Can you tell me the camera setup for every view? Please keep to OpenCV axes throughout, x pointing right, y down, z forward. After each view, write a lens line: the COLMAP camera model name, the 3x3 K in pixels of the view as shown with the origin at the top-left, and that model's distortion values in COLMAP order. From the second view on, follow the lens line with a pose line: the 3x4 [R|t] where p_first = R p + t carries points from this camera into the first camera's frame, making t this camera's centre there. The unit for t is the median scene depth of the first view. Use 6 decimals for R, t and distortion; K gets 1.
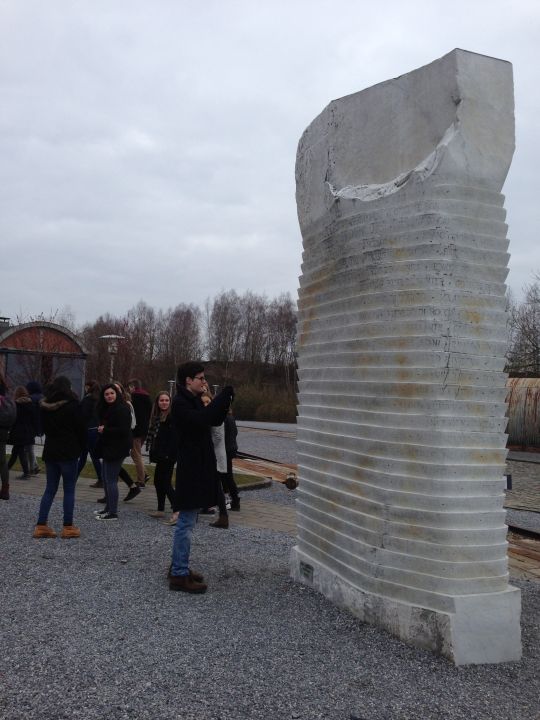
lens RADIAL K [[705.3, 0, 270.4], [0, 705.3, 360.9], [0, 0, 1]] dist [0.052229, 0.000000]
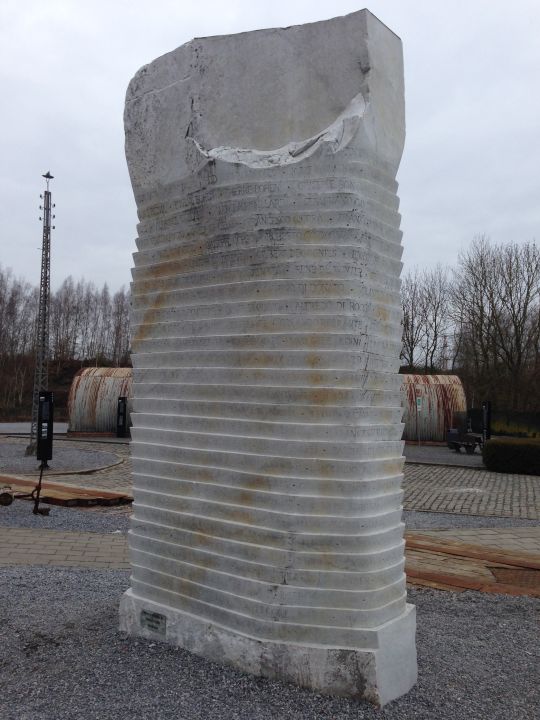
lens RADIAL K [[705.3, 0, 270.4], [0, 705.3, 356.8], [0, 0, 1]] dist [0.052229, 0.000000]
pose [[0.865229, 0.005570, 0.501346, -0.273681], [-0.012117, 0.999879, 0.009803, -0.013390], [-0.501231, -0.014557, 0.865191, 0.278848]]
